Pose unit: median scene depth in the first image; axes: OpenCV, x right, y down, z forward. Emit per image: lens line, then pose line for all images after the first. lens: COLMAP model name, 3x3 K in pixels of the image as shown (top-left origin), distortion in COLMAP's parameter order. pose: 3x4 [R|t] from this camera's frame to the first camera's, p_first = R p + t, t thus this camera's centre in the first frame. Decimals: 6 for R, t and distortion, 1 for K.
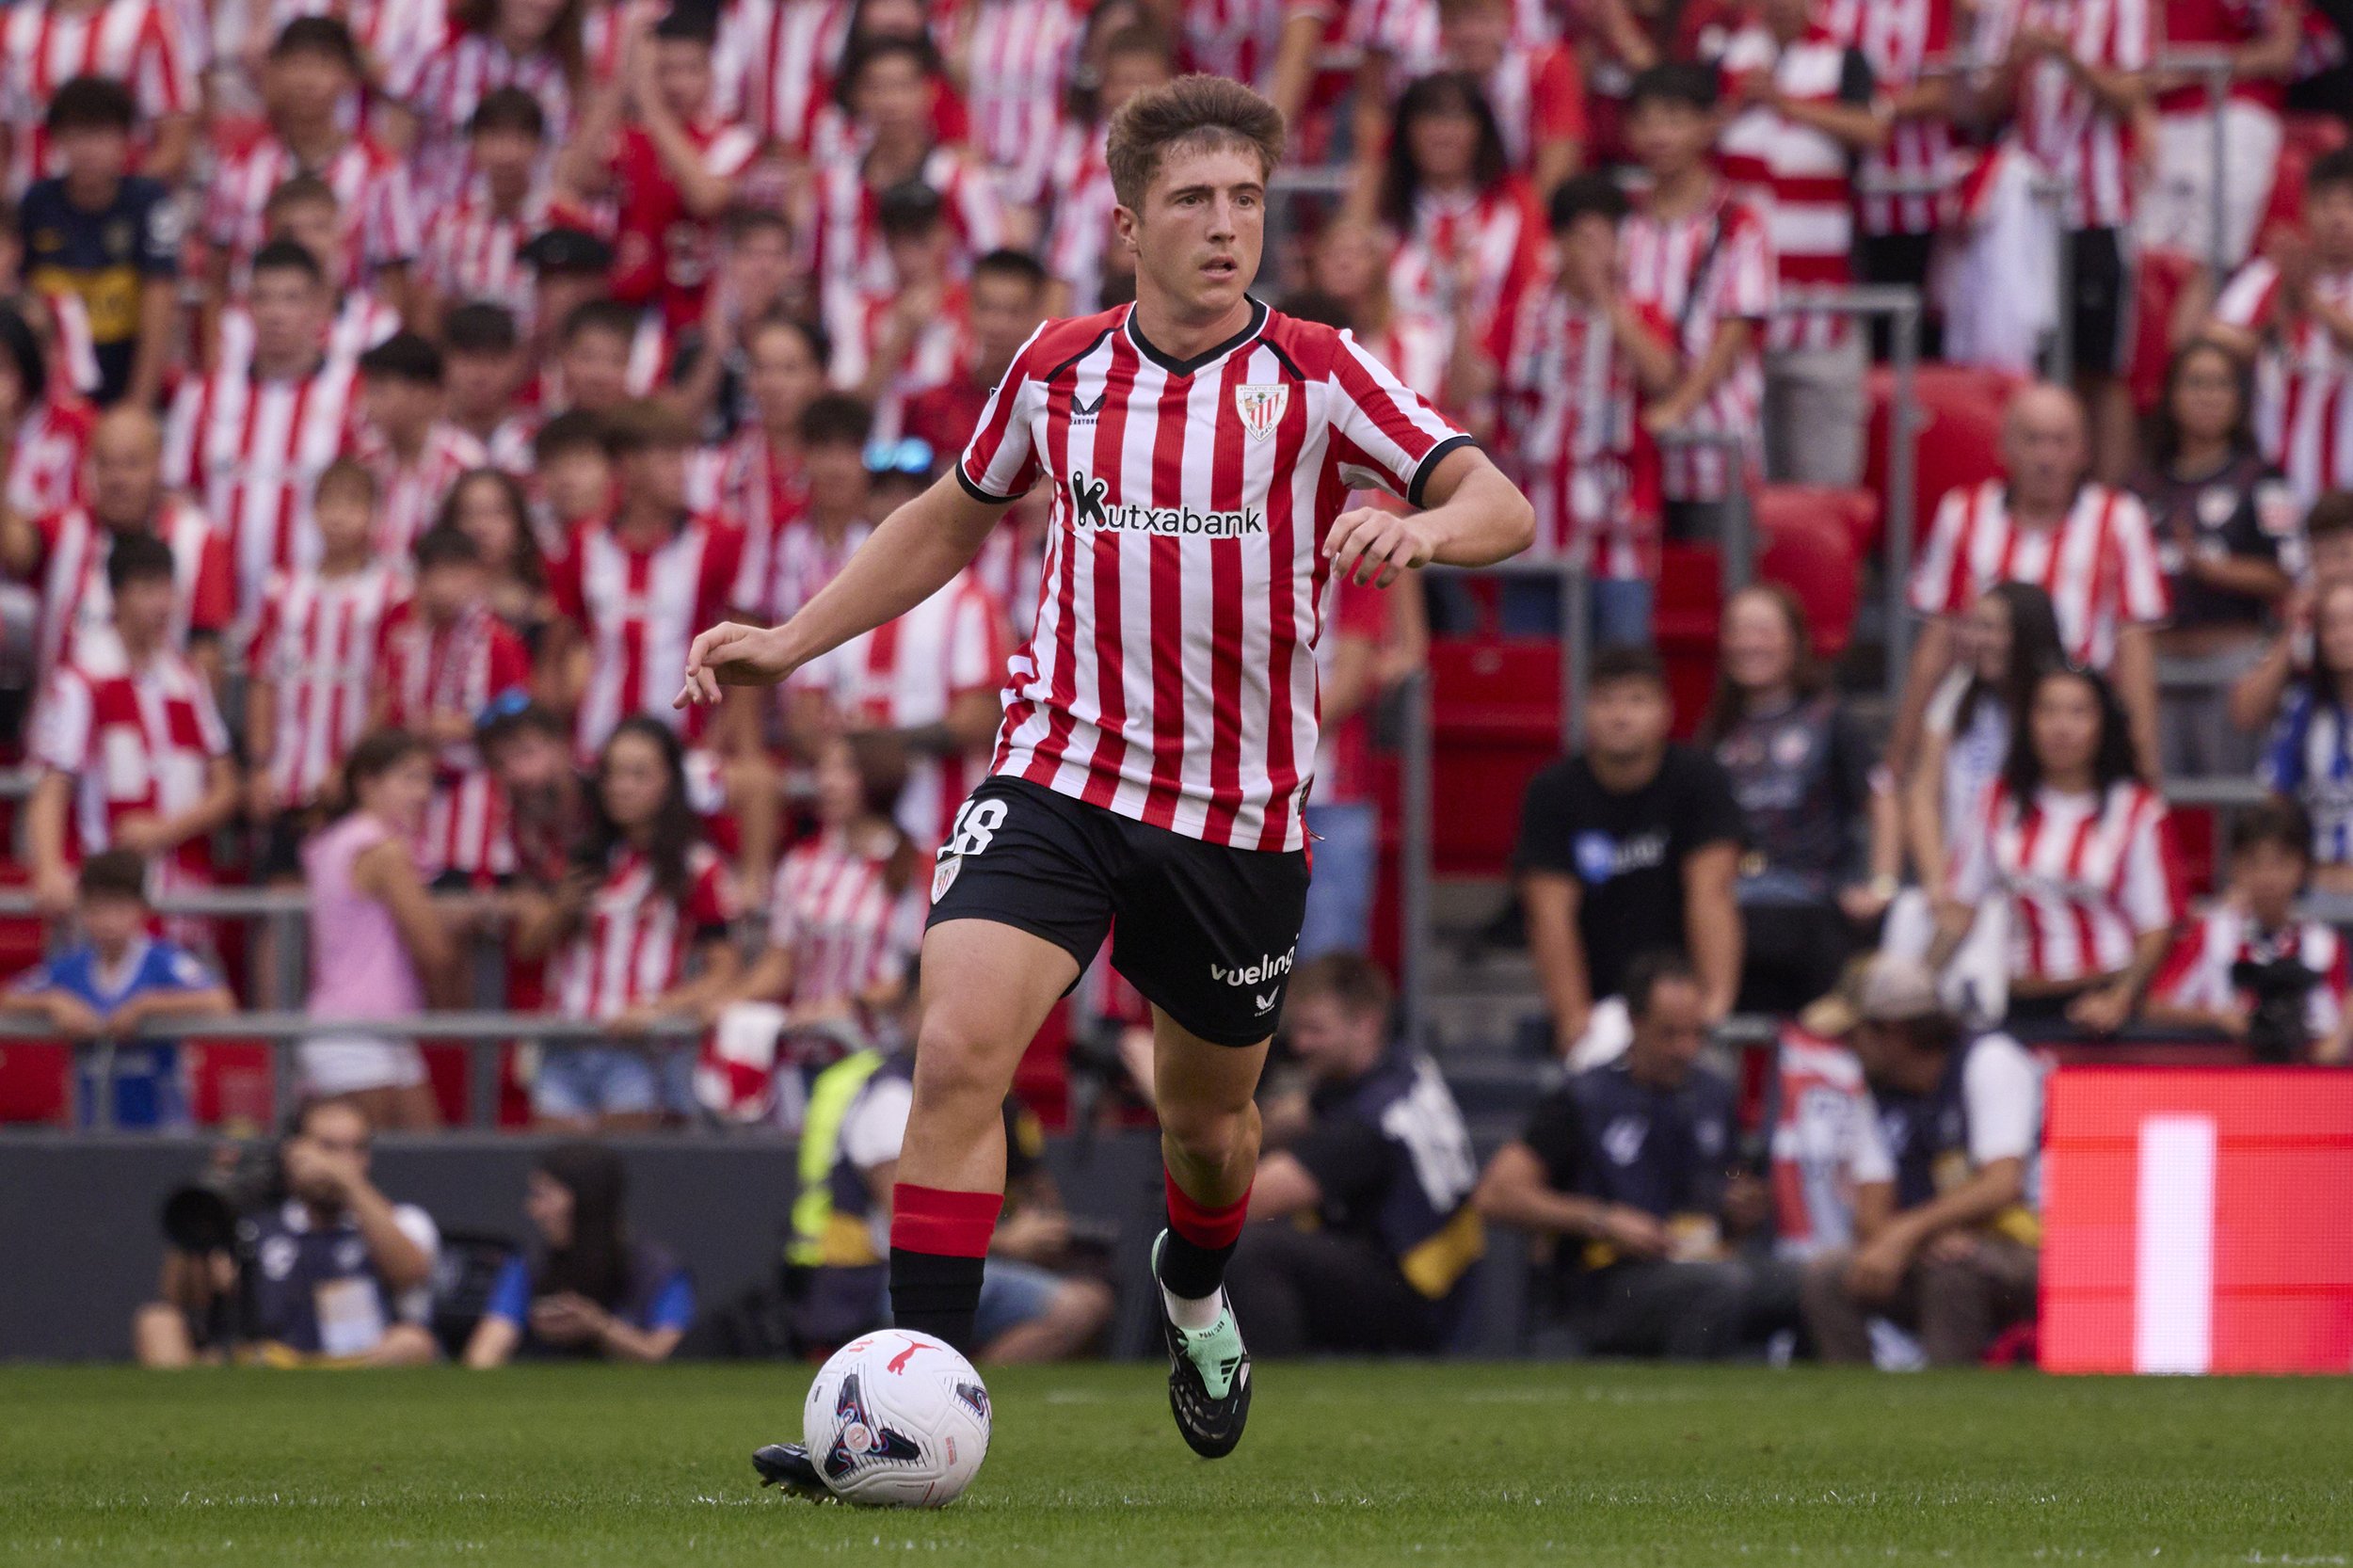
lens RADIAL K [[17431.0, 0, 1176.2], [0, 17431.0, 689.7], [0, 0, 1]] dist [-2.789007, 25.173837]
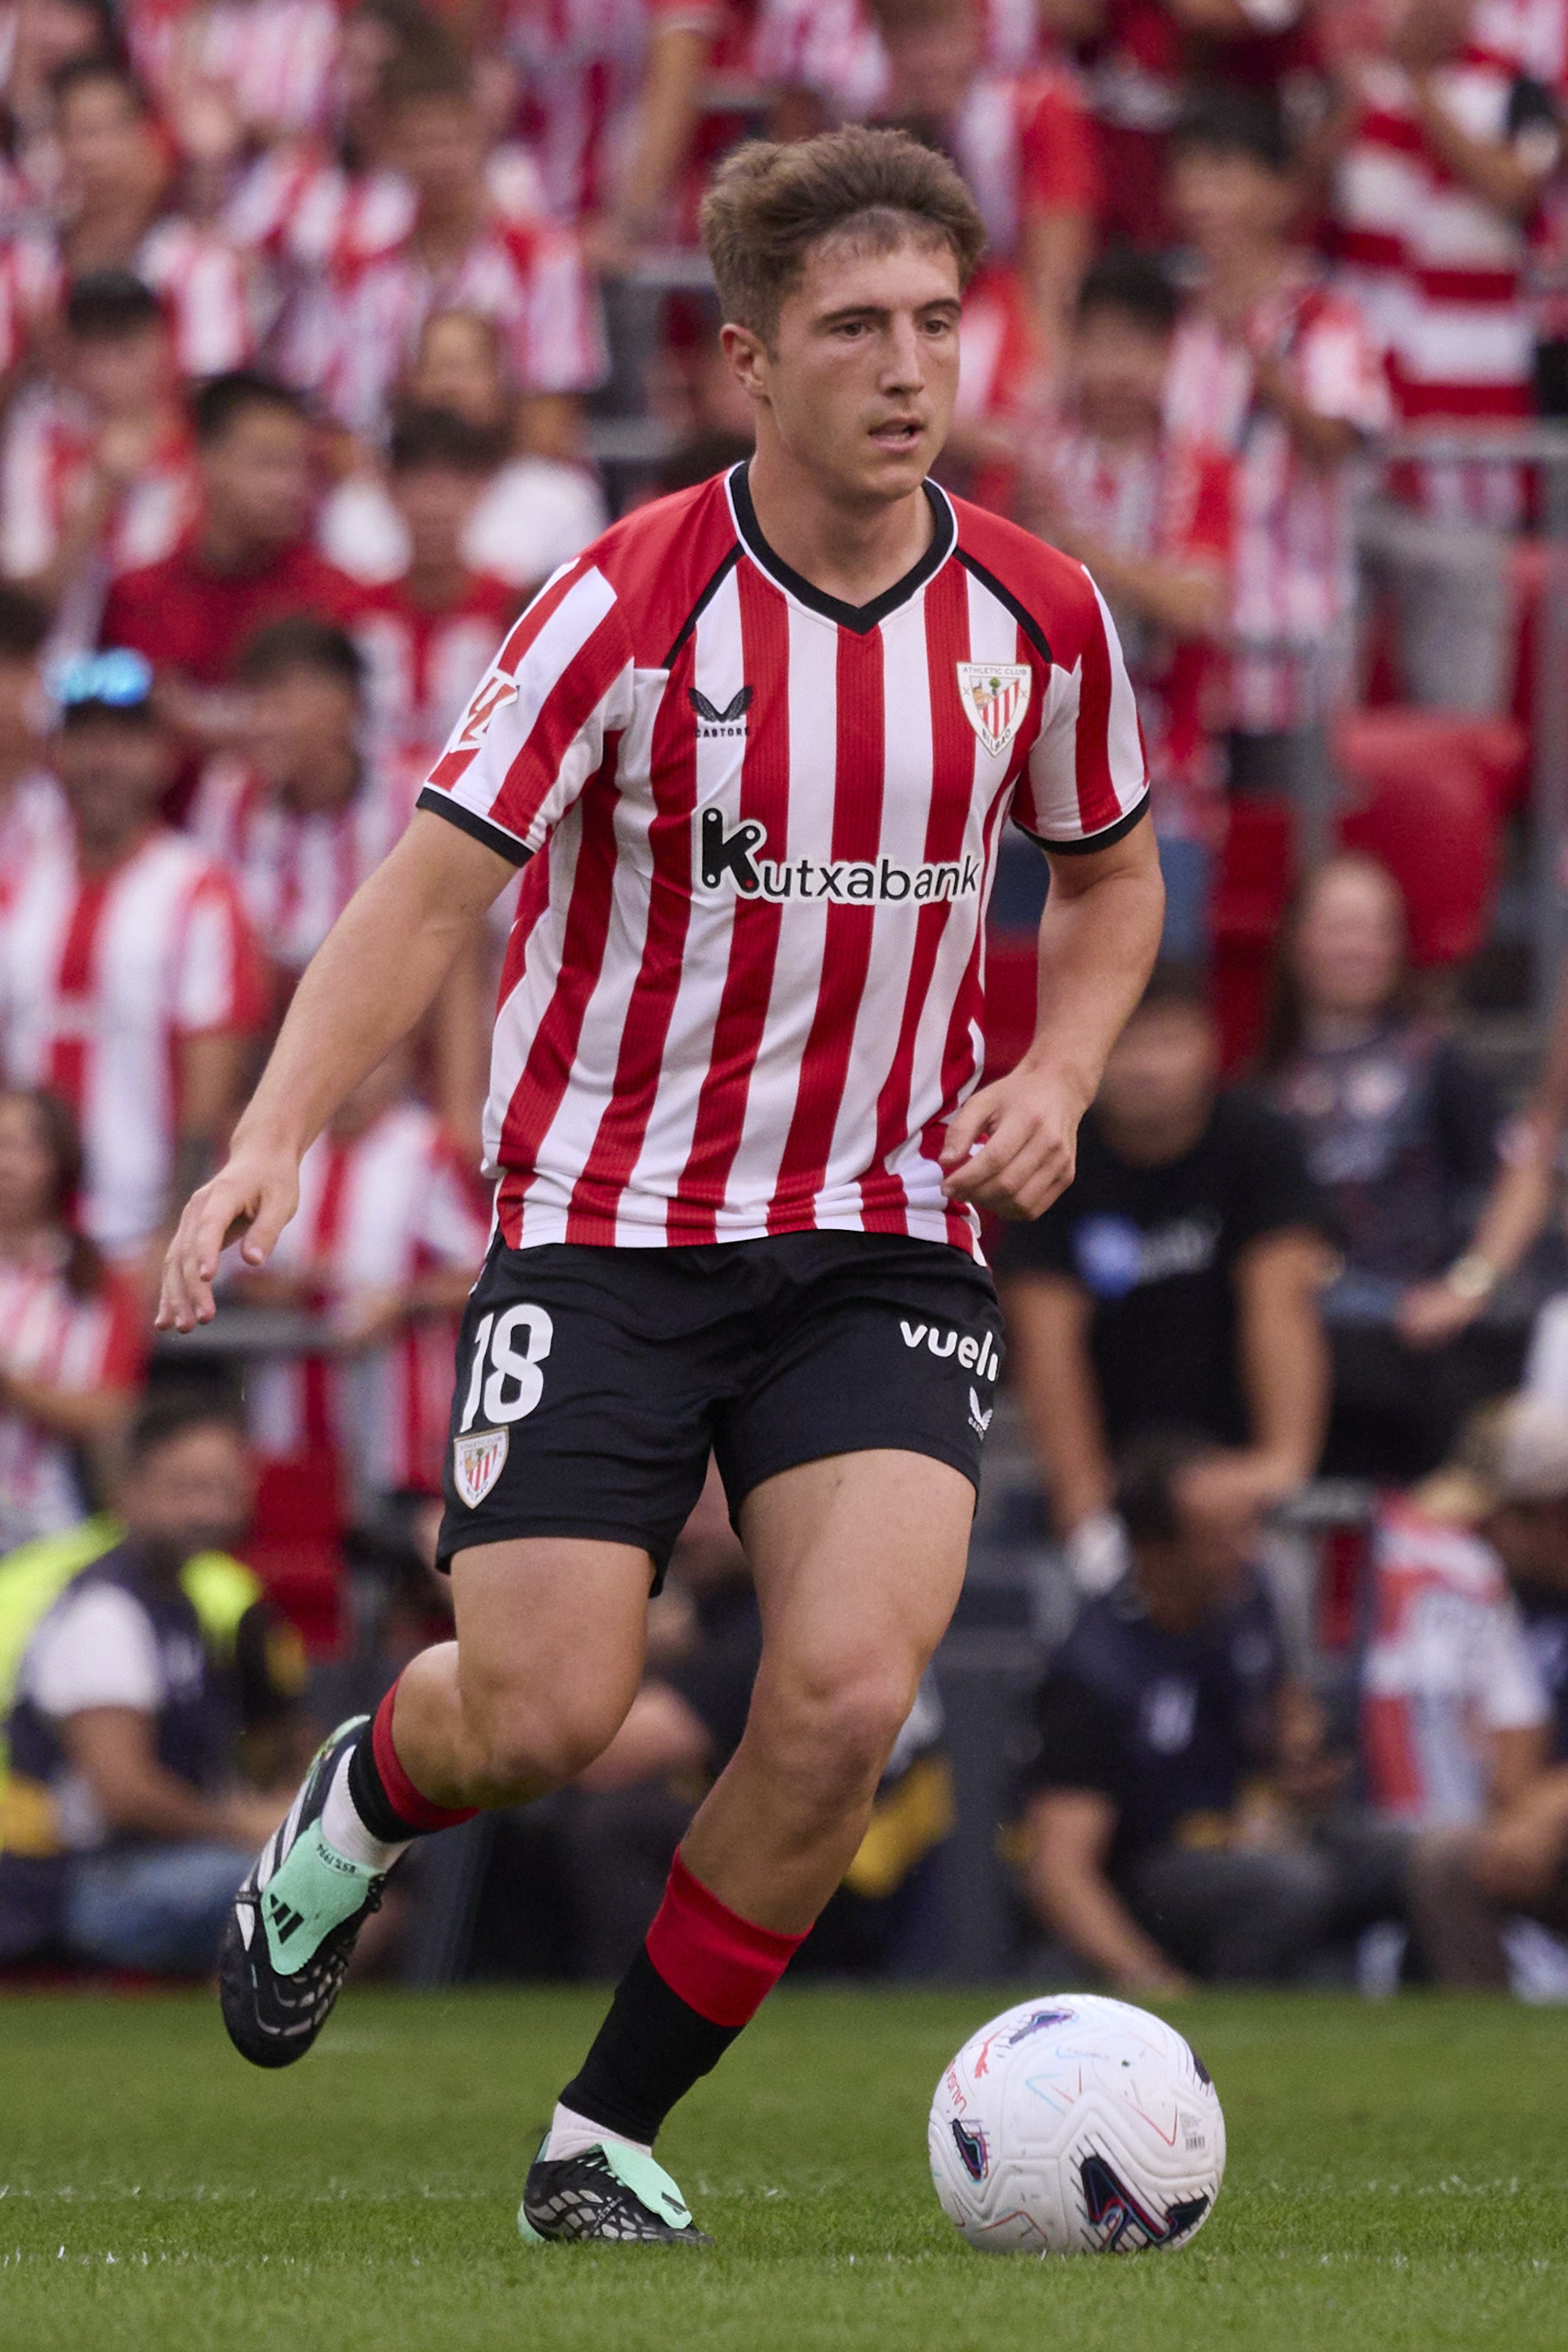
lens RADIAL K [[17438.7, 0, 784.0], [0, 17438.7, 1176.0], [0, 0, 1]] dist [0.141032, -112.877671]
pose [[0.998398, -0.002167, 0.056542, -0.027691], [0.000673, 0.999650, 0.026430, -0.011690], [-0.056579, -0.026350, 0.998050, 0.311714]]
